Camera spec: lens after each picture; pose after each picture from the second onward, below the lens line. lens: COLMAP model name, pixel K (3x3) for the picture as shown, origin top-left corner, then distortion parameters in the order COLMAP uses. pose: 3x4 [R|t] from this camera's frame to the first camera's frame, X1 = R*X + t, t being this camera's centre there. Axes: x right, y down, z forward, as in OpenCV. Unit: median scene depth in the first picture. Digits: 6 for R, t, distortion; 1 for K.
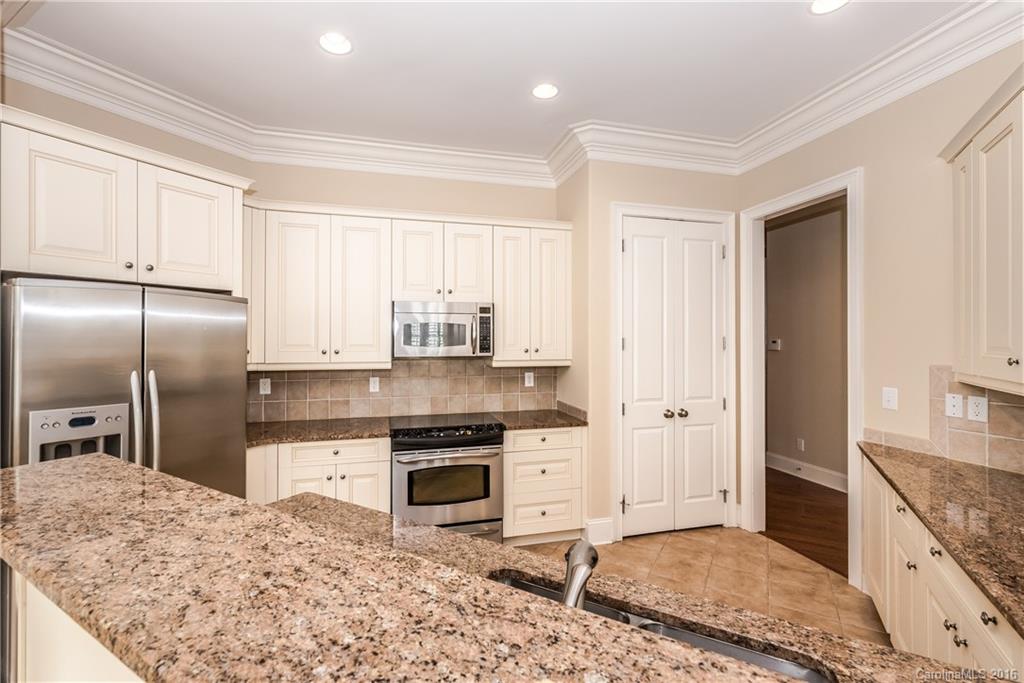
lens RADIAL K [[441.6, 0, 510.0], [0, 441.6, 336.4], [0, 0, 1]] dist [0.001461, 0.000175]
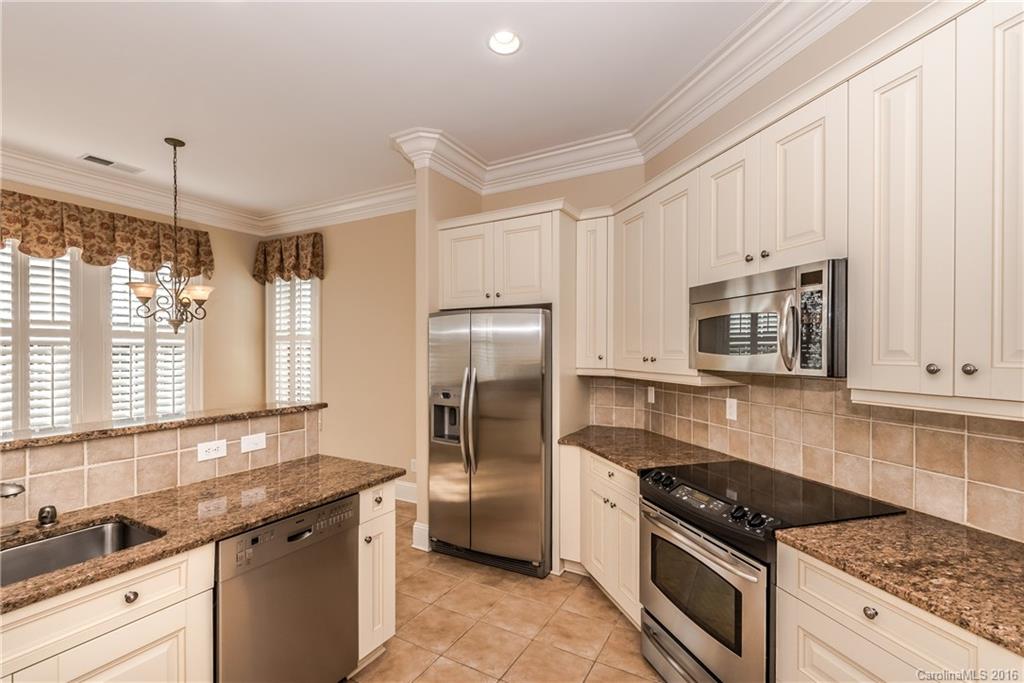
lens RADIAL K [[456.0, 0, 511.4], [0, 456.0, 352.3], [0, 0, 1]] dist [-0.000290, -0.000082]
pose [[0.023394, 0.004981, -0.999714, 0.431580], [0.008672, 0.999949, 0.005185, 0.014194], [0.999689, -0.008791, 0.023349, 0.684468]]
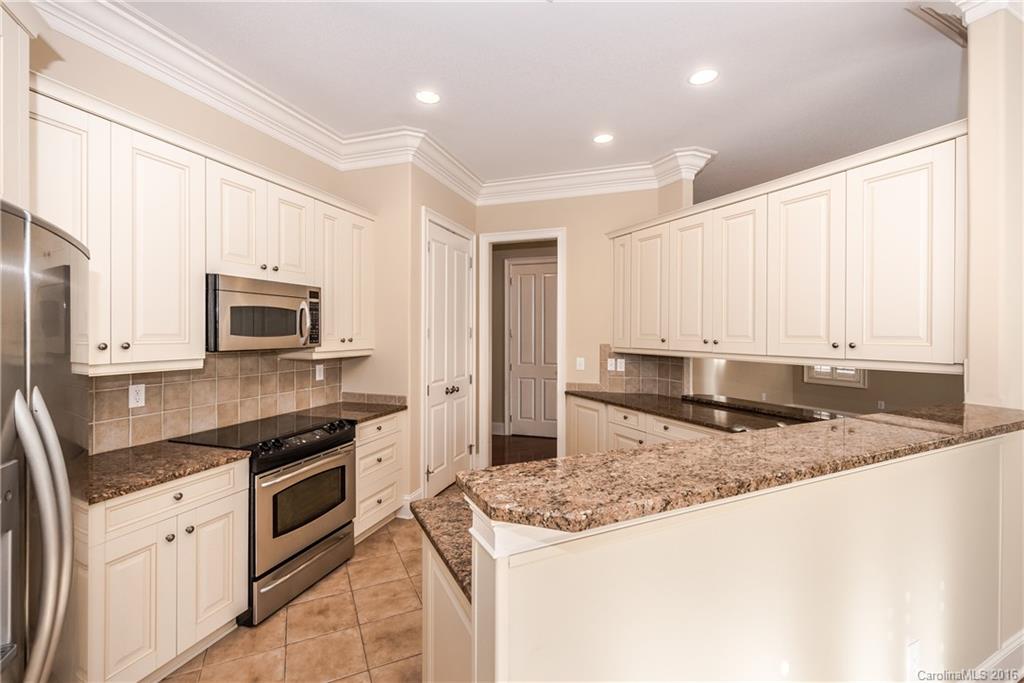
lens RADIAL K [[441.6, 0, 510.0], [0, 441.6, 336.4], [0, 0, 1]] dist [0.001461, 0.000175]
pose [[0.556923, -0.005323, 0.830547, -0.578856], [-0.010079, 0.999863, 0.013167, 0.007705], [-0.830503, -0.015704, 0.556793, 0.193291]]
